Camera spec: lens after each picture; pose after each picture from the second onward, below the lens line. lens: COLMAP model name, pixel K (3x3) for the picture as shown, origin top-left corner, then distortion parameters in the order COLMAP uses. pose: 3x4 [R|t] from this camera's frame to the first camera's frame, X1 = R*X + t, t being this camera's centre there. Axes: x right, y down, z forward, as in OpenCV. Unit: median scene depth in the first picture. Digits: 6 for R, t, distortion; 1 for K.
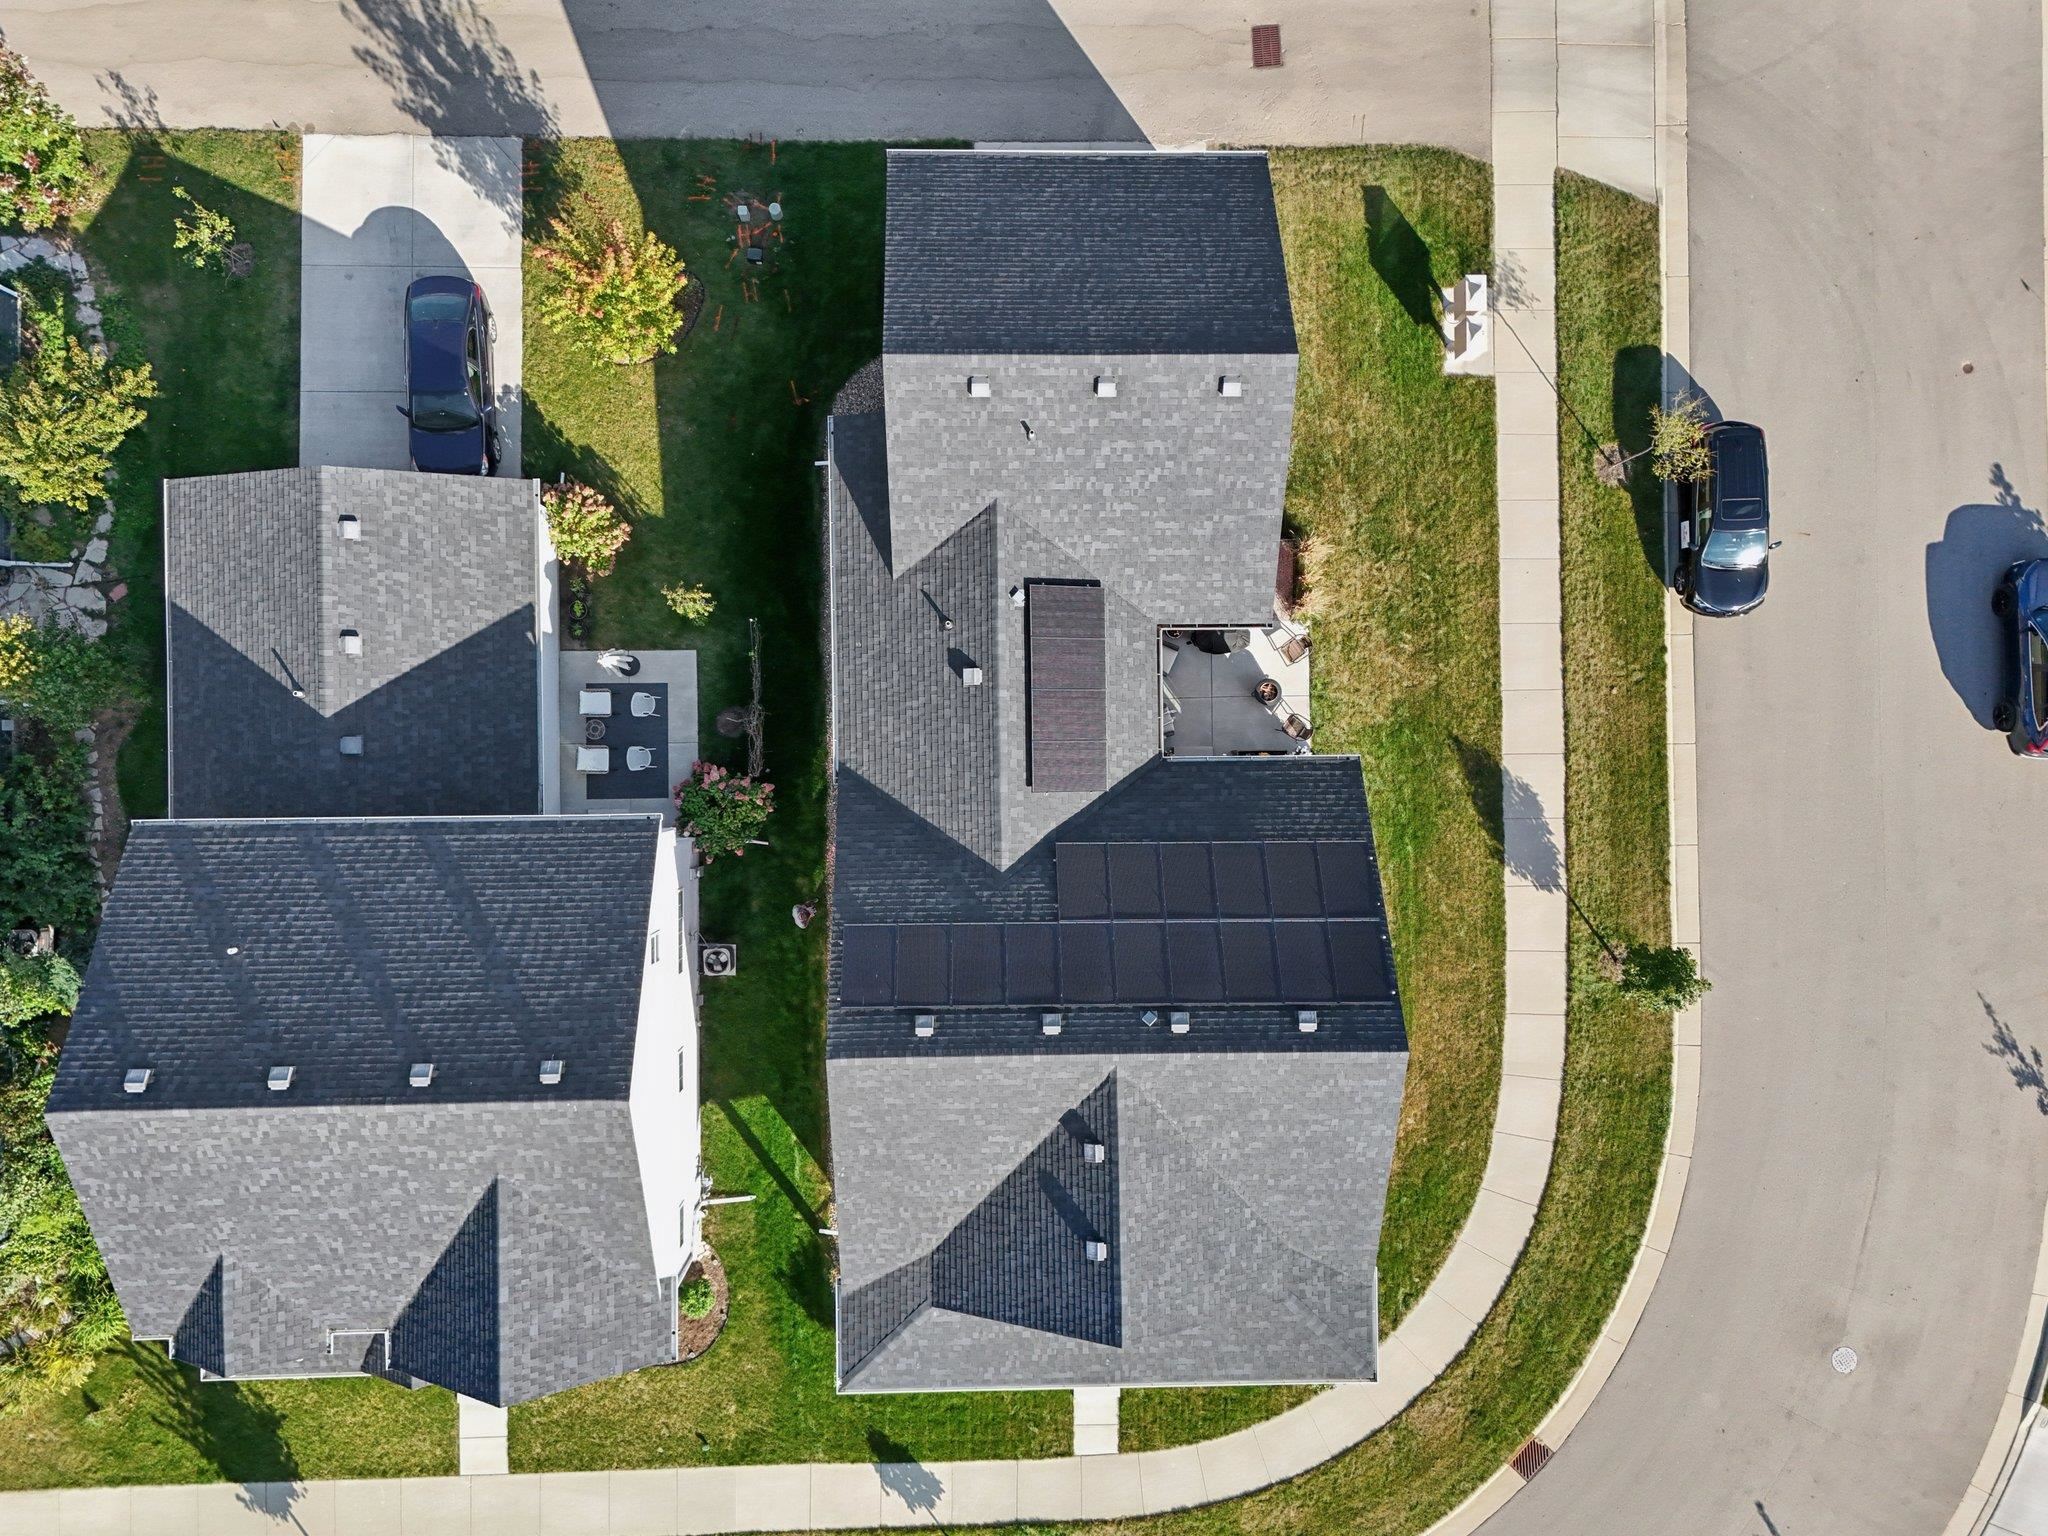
lens RADIAL K [[1545.4, 0, 985.6], [0, 1545.4, 736.6], [0, 0, 1]] dist [0.013078, -0.007007]
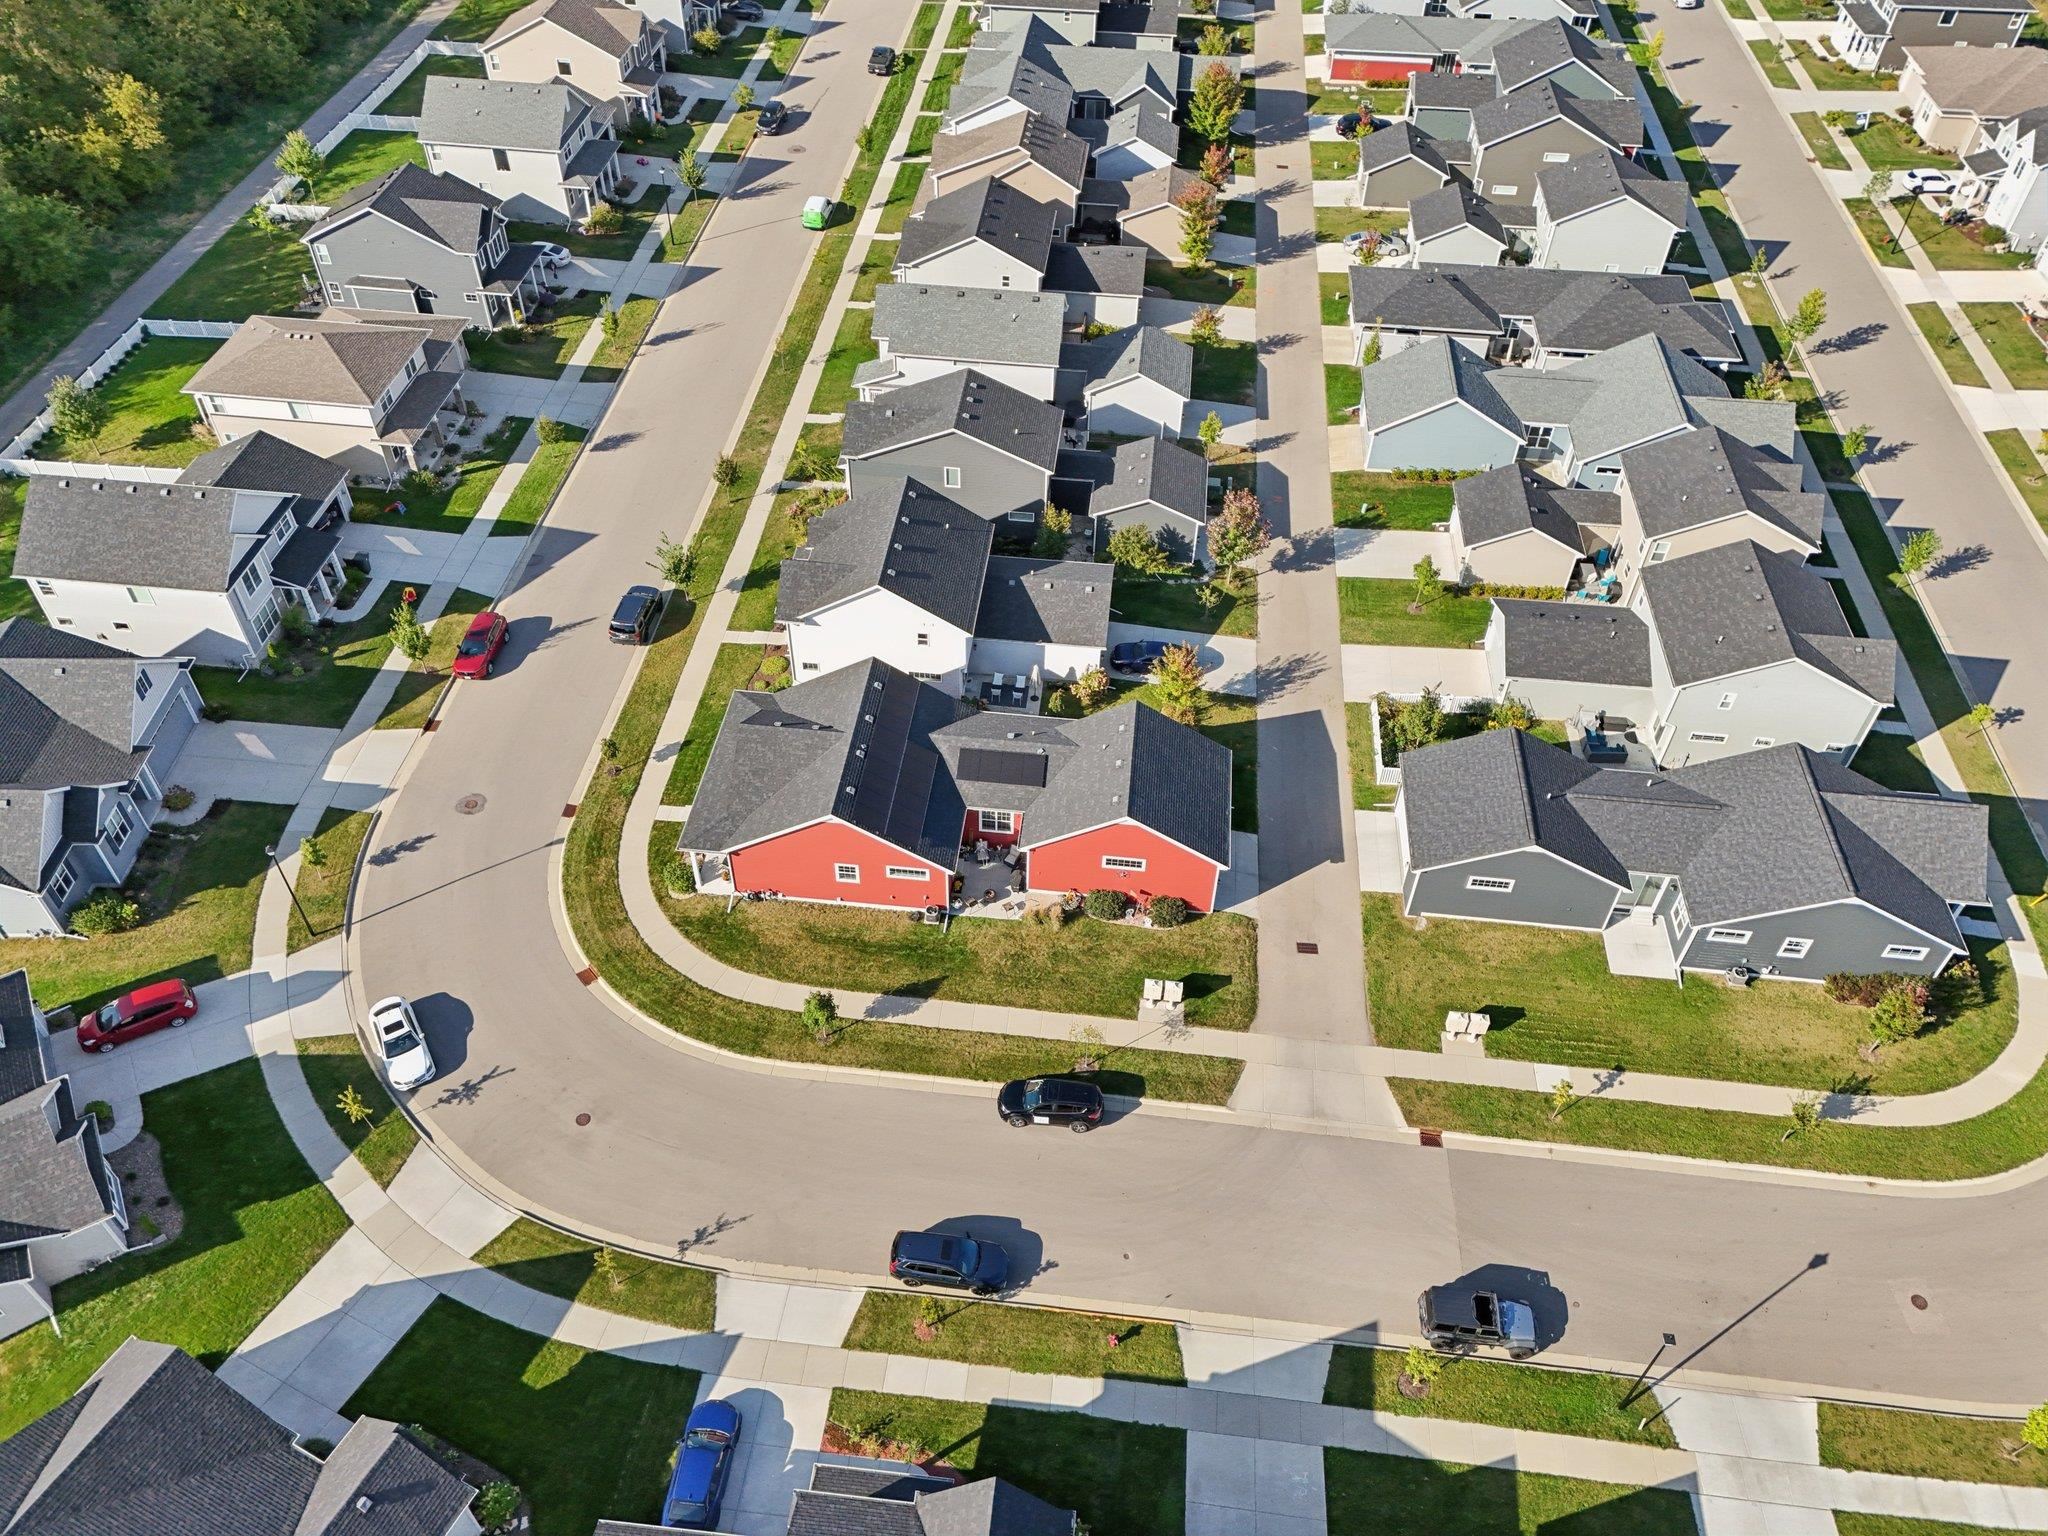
lens RADIAL K [[1545.4, 0, 1029.2], [0, 1545.4, 771.3], [0, 0, 1]] dist [0.013078, -0.007007]
pose [[-0.110860, 0.667285, -0.736506, 1.606727], [-0.993776, -0.082574, 0.074771, -0.225179], [-0.010923, 0.740211, 0.672286, -0.538653]]
